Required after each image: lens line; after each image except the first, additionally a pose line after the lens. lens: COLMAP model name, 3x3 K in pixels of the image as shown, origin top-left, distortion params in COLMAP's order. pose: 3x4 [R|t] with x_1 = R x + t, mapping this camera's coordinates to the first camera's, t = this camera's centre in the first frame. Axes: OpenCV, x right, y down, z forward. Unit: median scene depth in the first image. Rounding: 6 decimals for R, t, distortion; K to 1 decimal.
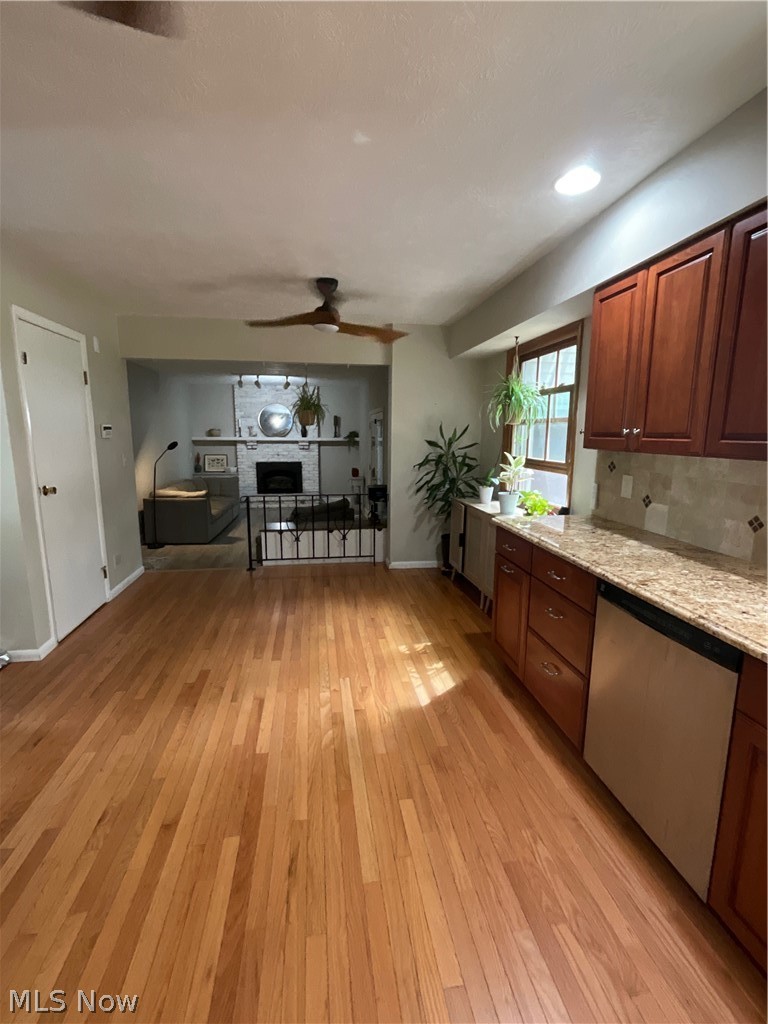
lens RADIAL K [[459.7, 0, 383.8], [0, 459.7, 517.9], [0, 0, 1]] dist [-0.000555, 0.000019]
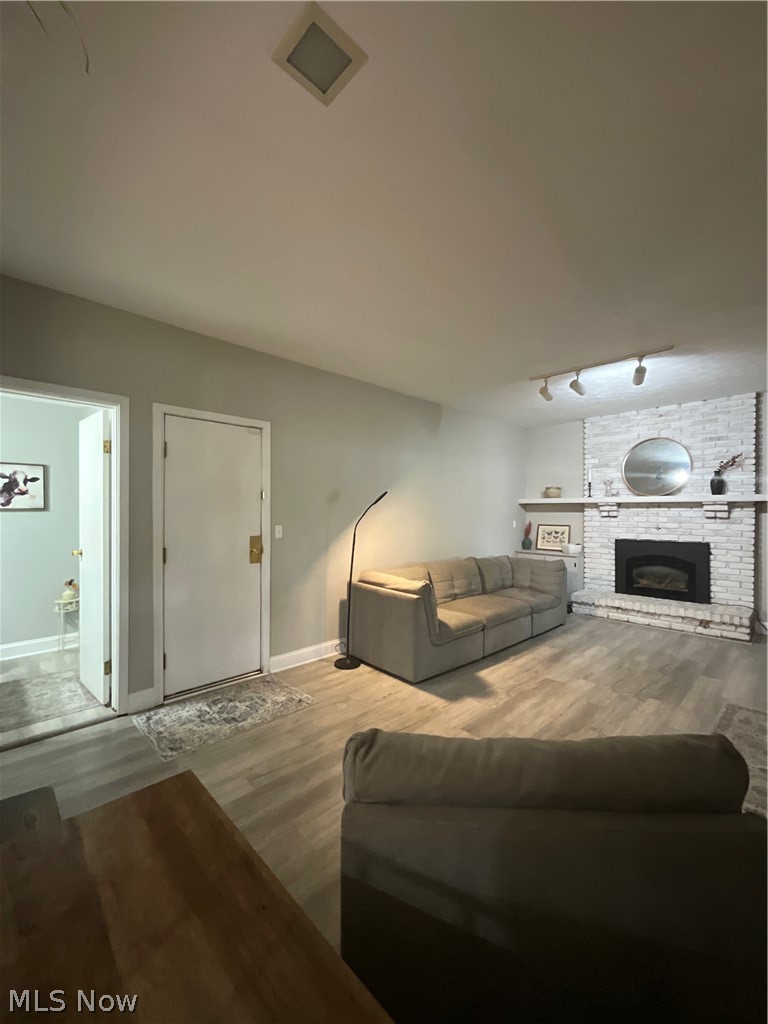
lens RADIAL K [[412.7, 0, 387.3], [0, 412.7, 510.9], [0, 0, 1]] dist [-0.003821, 0.001262]
pose [[0.583877, -0.007827, -0.811804, -0.016997], [-0.145754, 0.982695, -0.114306, -0.053454], [0.798651, 0.185064, 0.572632, 0.456922]]
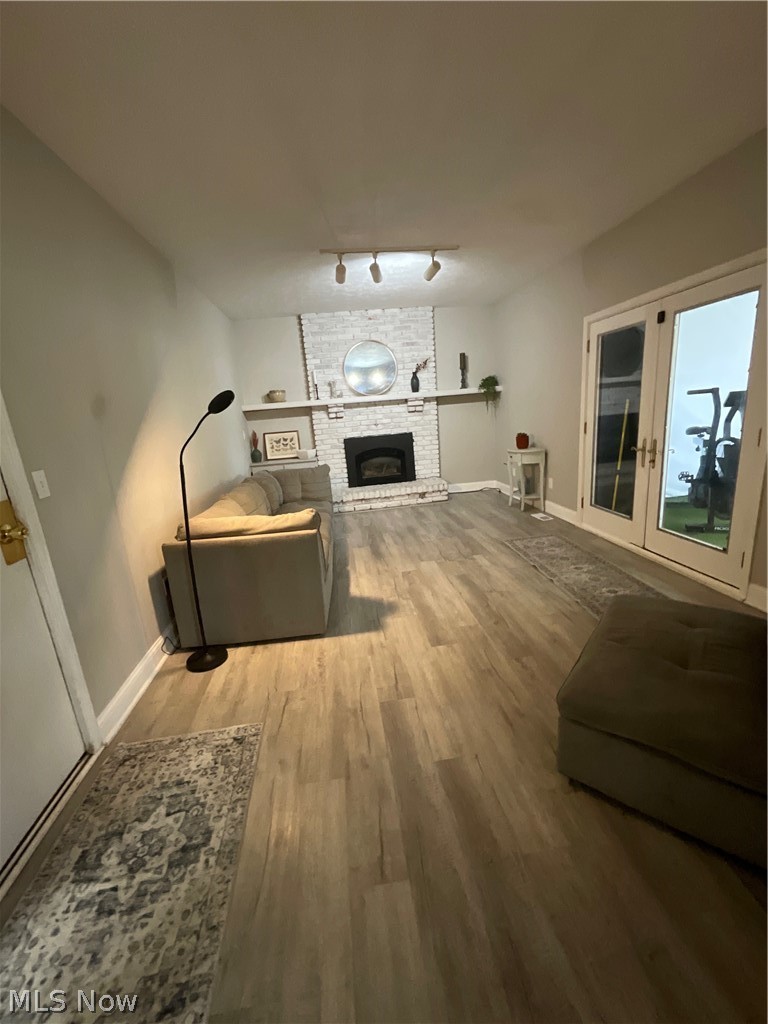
lens RADIAL K [[412.7, 0, 383.1], [0, 412.7, 509.6], [0, 0, 1]] dist [-0.003821, 0.001262]
pose [[0.995915, -0.076821, -0.047456, -0.206034], [0.079397, 0.995323, 0.055022, -0.050634], [0.043008, -0.058565, 0.997357, 0.430279]]
